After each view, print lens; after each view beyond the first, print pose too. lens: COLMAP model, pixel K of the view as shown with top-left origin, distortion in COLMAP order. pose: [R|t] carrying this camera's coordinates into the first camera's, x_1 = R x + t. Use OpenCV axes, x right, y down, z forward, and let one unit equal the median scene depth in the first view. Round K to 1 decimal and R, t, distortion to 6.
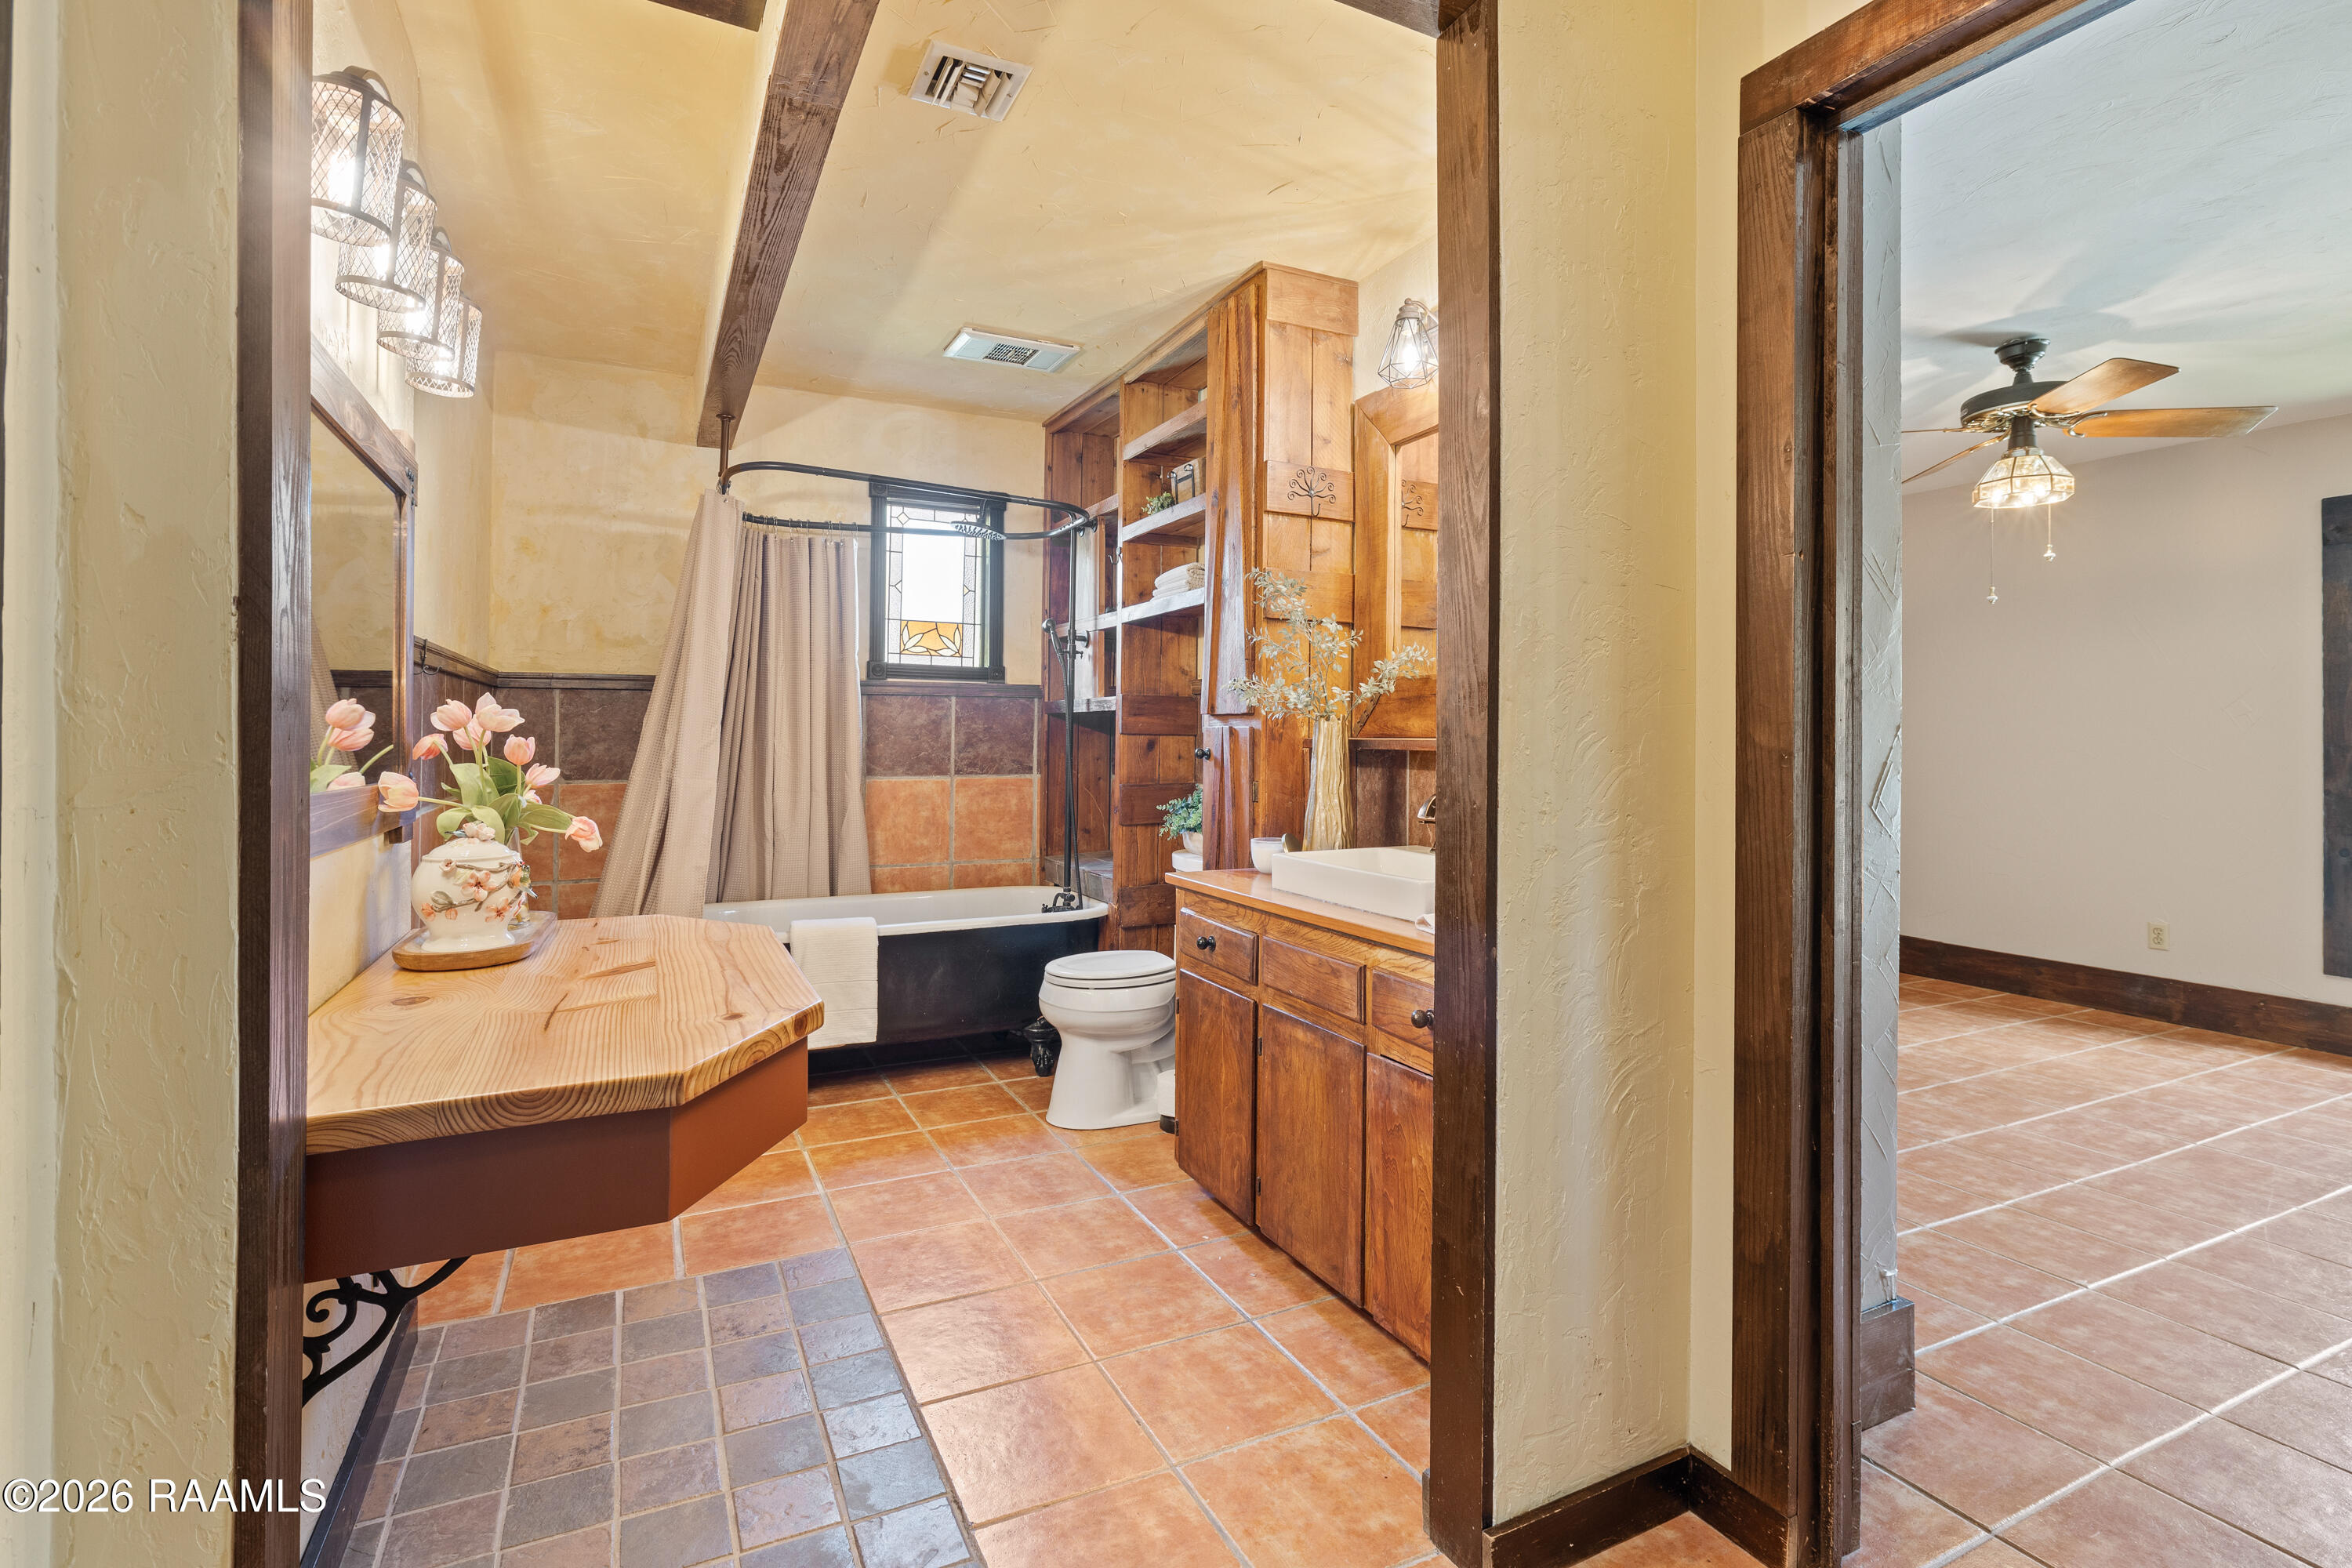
lens RADIAL K [[1135.5, 0, 1172.7], [0, 1135.5, 737.7], [0, 0, 1]] dist [0.000679, 0.000625]
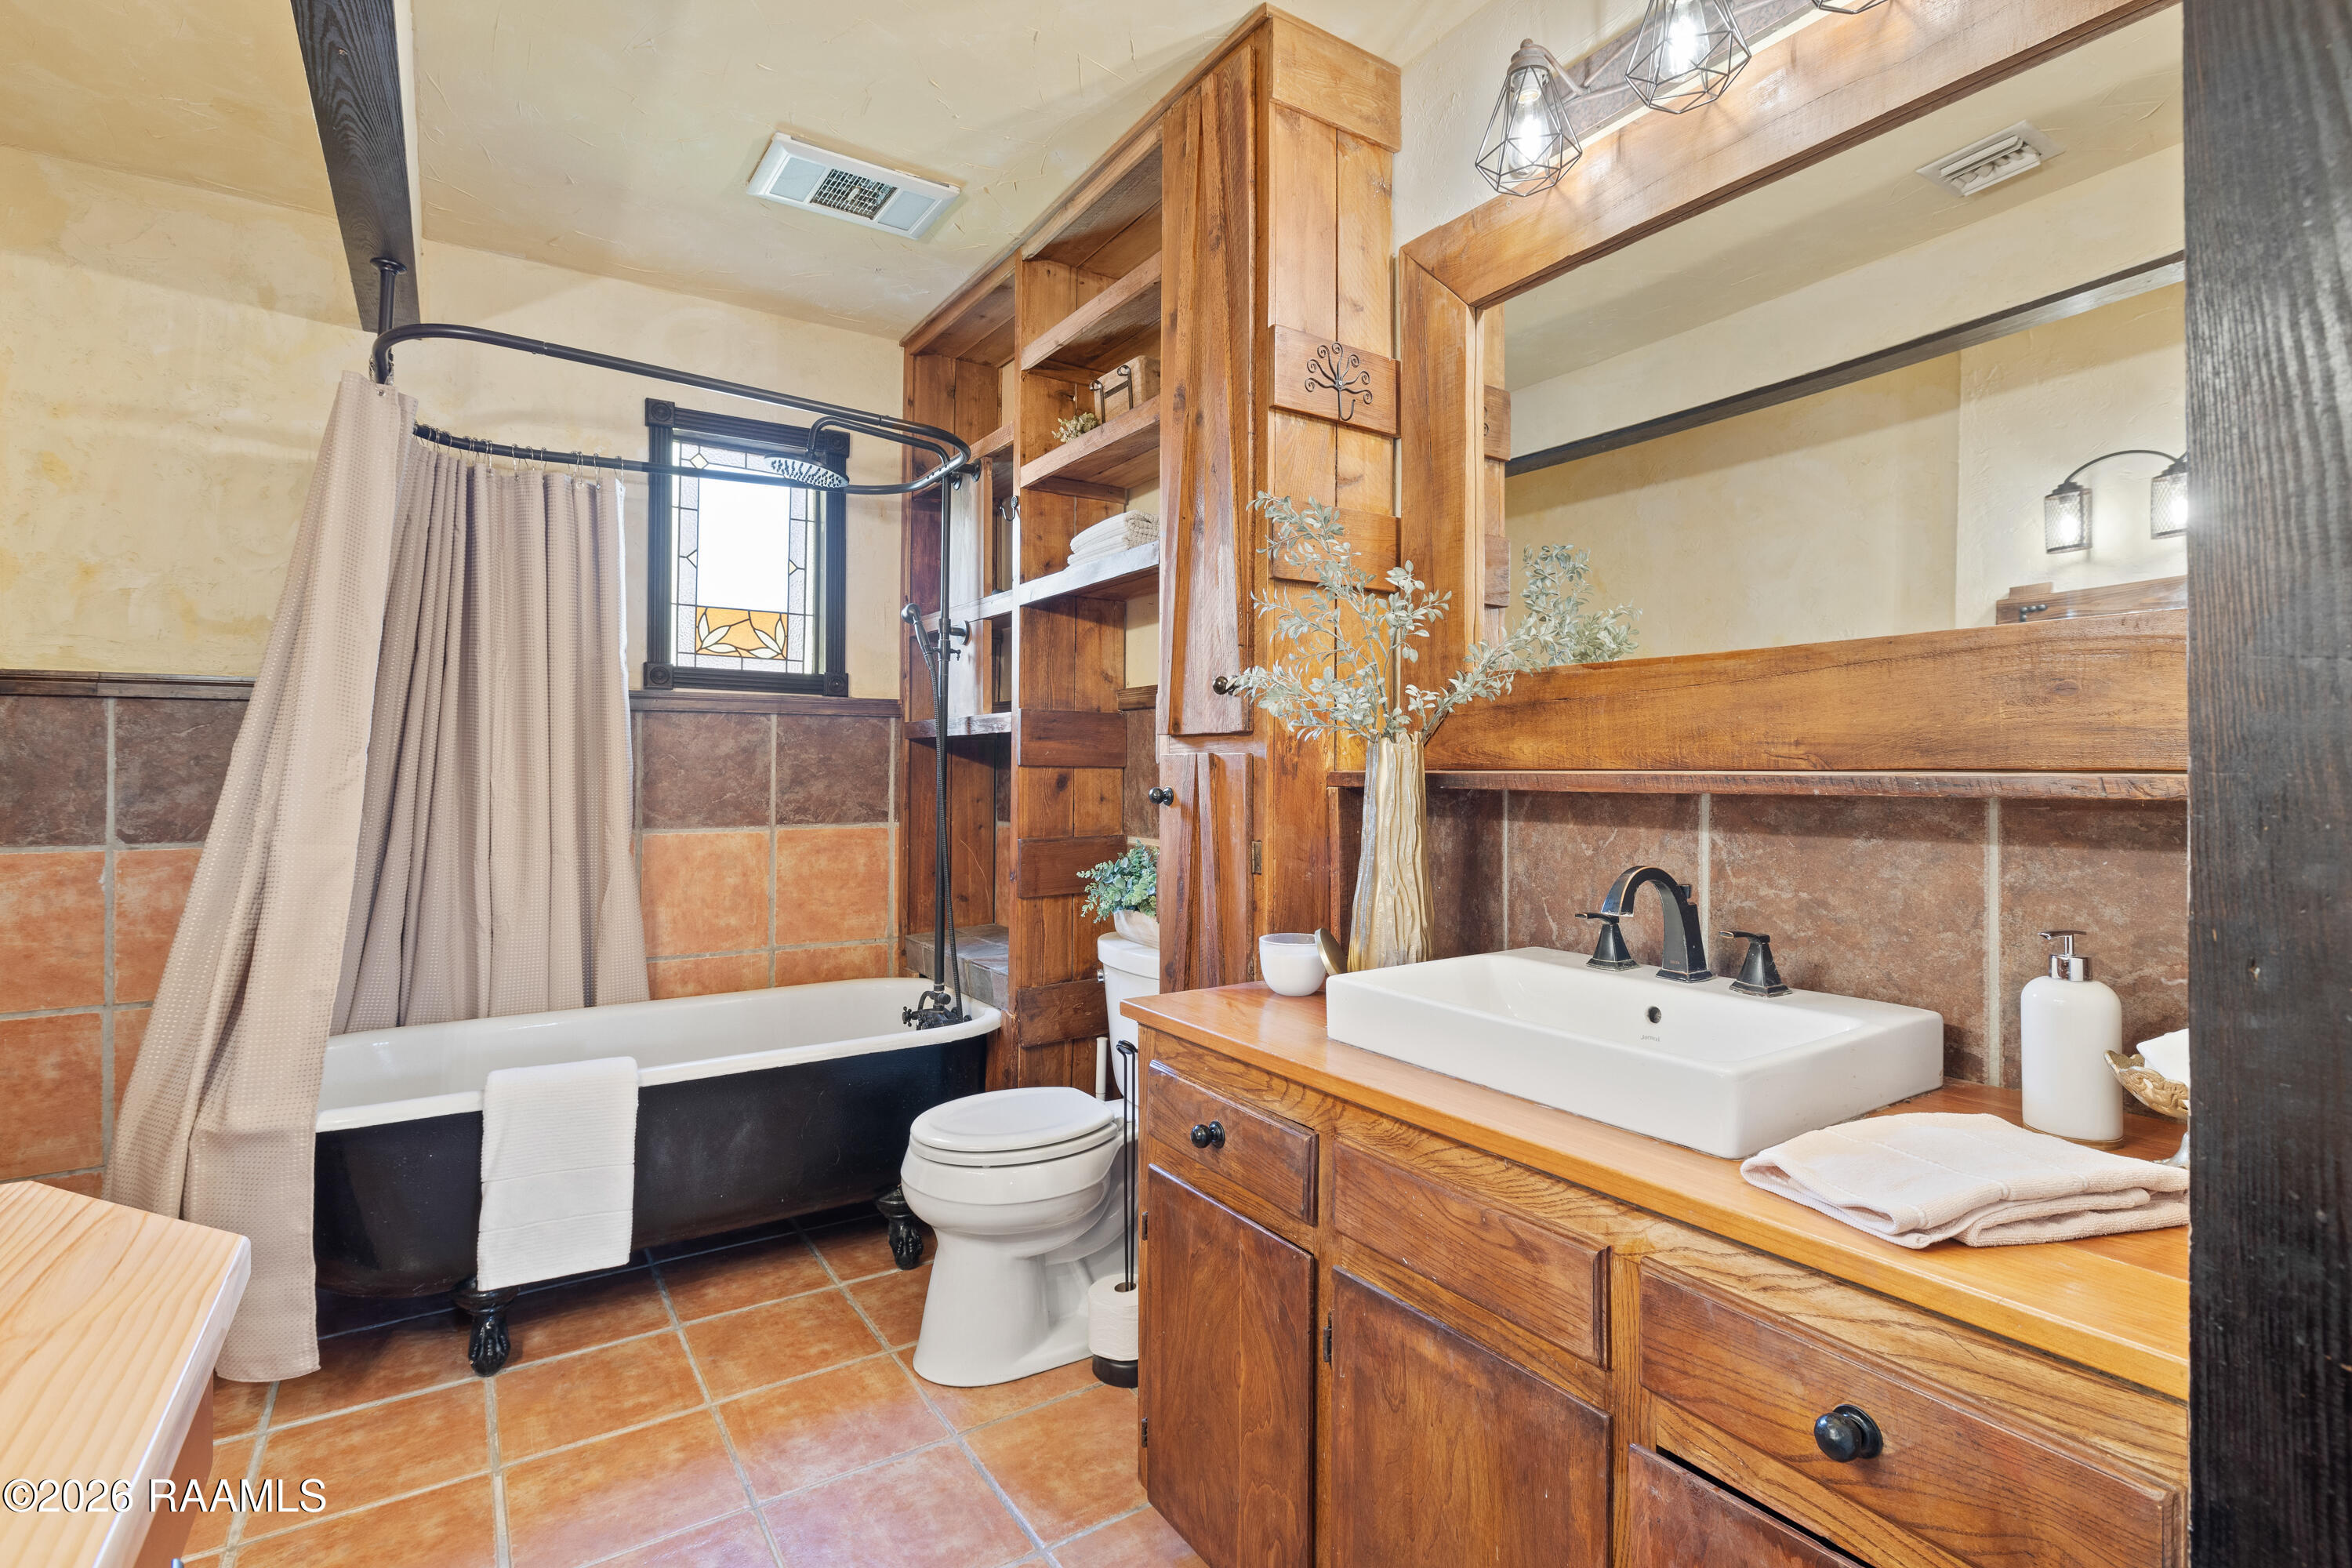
lens RADIAL K [[1097.3, 0, 1167.3], [0, 1097.3, 768.3], [0, 0, 1]] dist [-0.003731, -0.000194]
pose [[0.991735, -0.004559, 0.128221, -0.044563], [0.004756, 0.999988, -0.001237, -0.000736], [-0.128214, 0.001837, 0.991745, 0.346649]]
